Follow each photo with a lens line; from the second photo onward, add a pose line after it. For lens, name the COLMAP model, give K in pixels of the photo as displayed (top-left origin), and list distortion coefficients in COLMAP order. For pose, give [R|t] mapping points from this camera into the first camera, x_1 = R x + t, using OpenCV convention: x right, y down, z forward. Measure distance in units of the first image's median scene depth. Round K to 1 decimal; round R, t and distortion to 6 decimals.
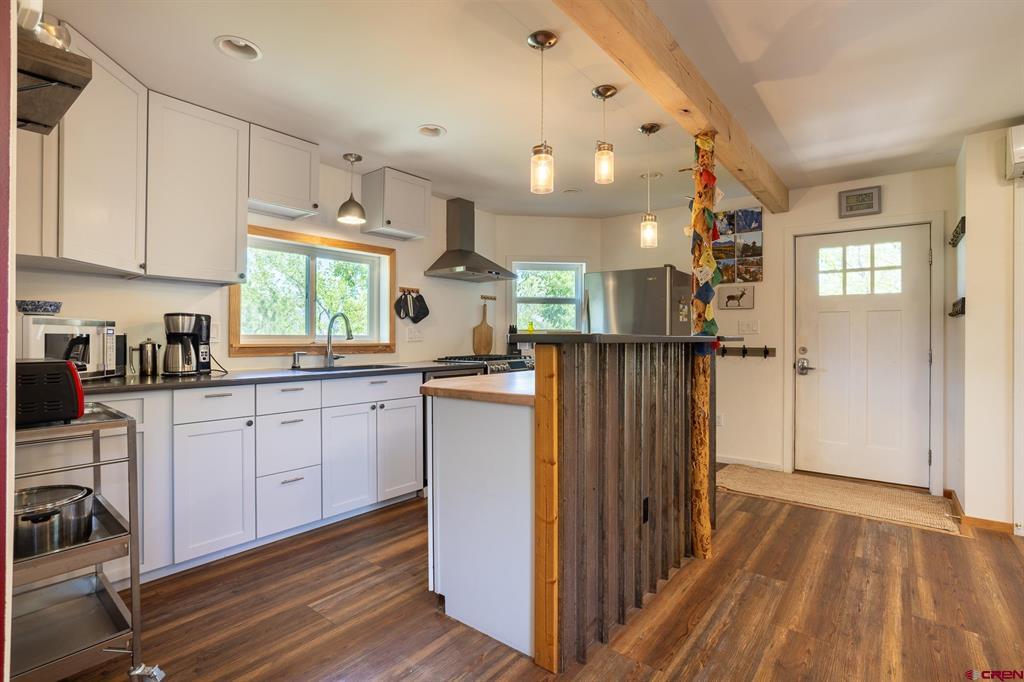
lens RADIAL K [[489.7, 0, 510.7], [0, 489.7, 342.3], [0, 0, 1]] dist [-0.044420, 0.016541]
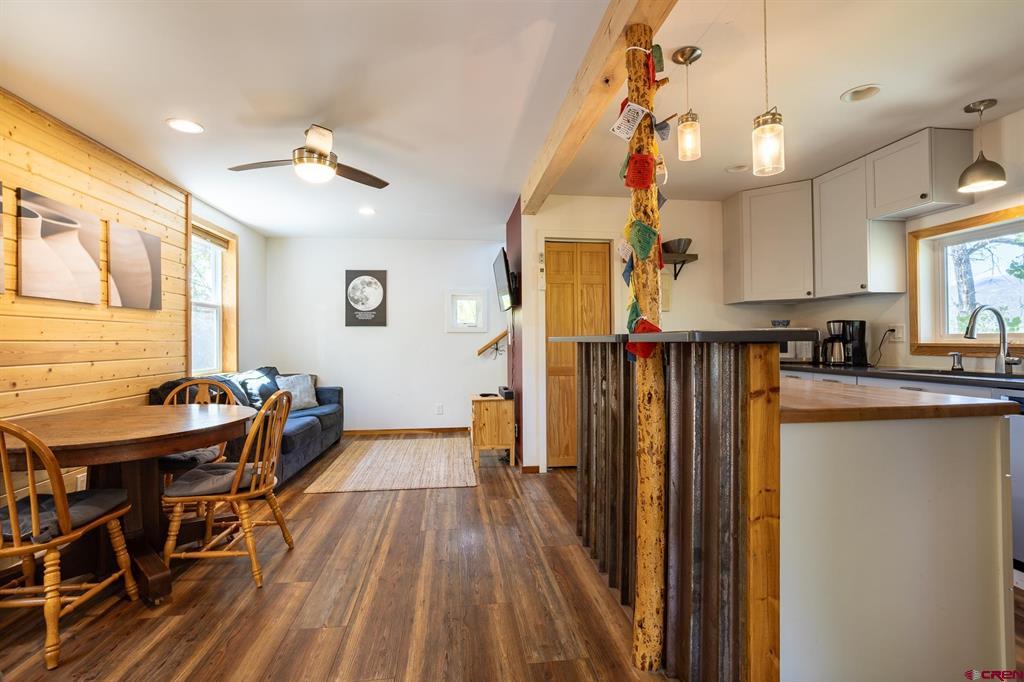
lens RADIAL K [[489.7, 0, 515.7], [0, 489.7, 334.8], [0, 0, 1]] dist [-0.044420, 0.016541]
pose [[-0.693243, -0.006801, -0.720672, 1.176229], [-0.000451, 0.999959, -0.009003, -0.007265], [0.720704, -0.005916, -0.693218, 1.564420]]
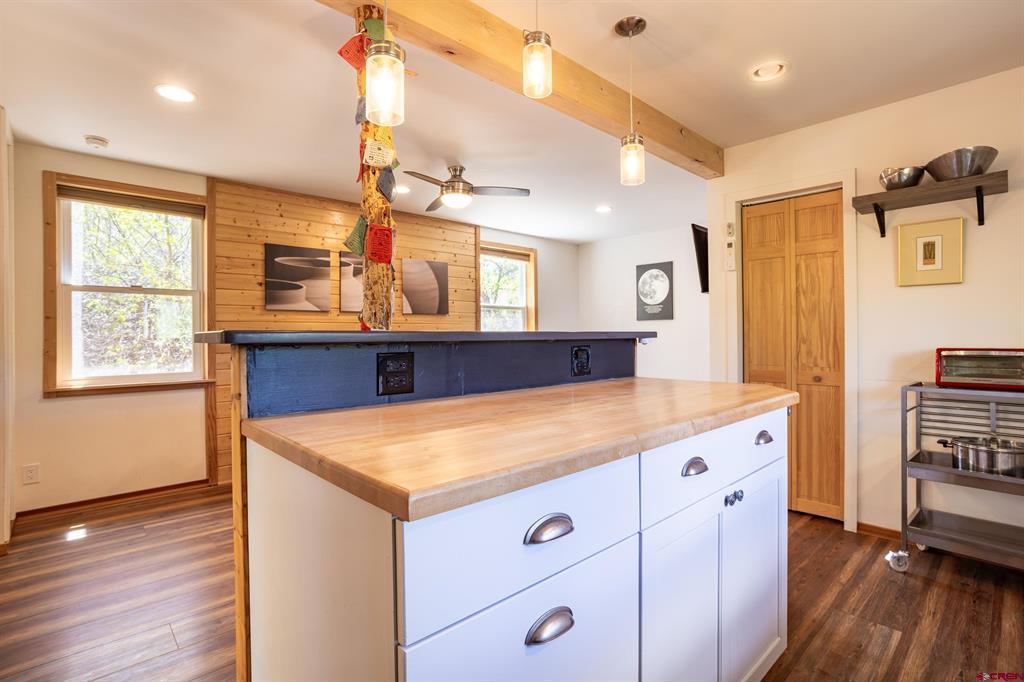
lens RADIAL K [[489.7, 0, 512.1], [0, 489.7, 337.0], [0, 0, 1]] dist [-0.044420, 0.016541]
pose [[-0.989503, 0.004416, 0.144447, 0.158810], [0.006103, 0.999918, 0.011239, -0.019255], [-0.144385, 0.012003, -0.989449, 1.876141]]
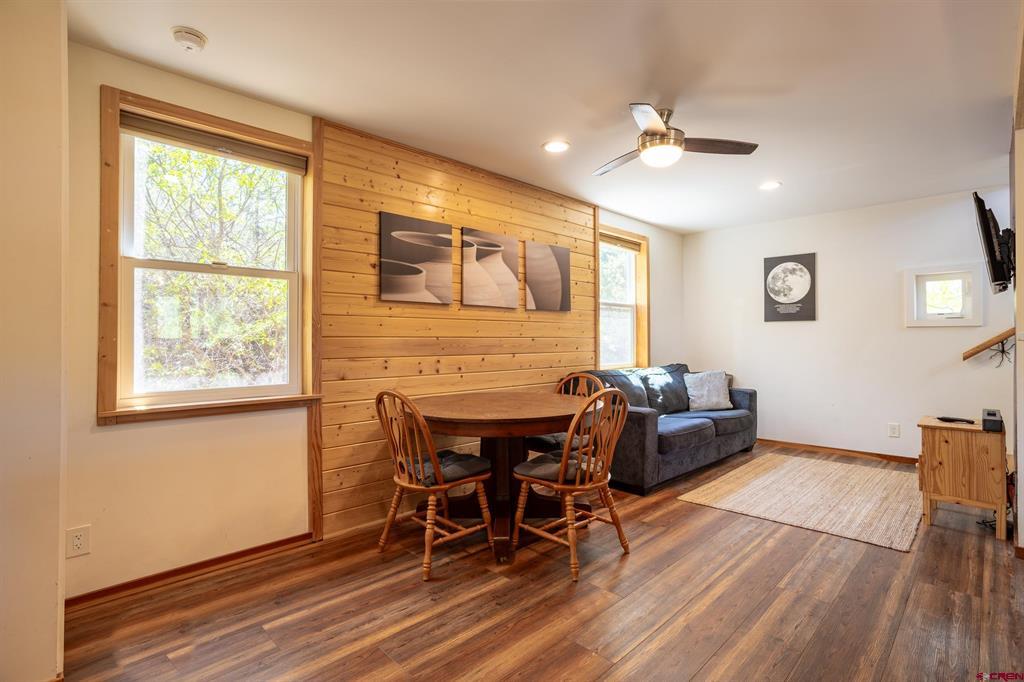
lens RADIAL K [[489.7, 0, 511.7], [0, 489.7, 338.3], [0, 0, 1]] dist [-0.044420, 0.016541]
pose [[-0.993443, -0.002229, 0.114309, 0.834757], [-0.001541, 0.999980, 0.006104, -0.009543], [-0.114321, 0.005888, -0.993426, 1.513609]]
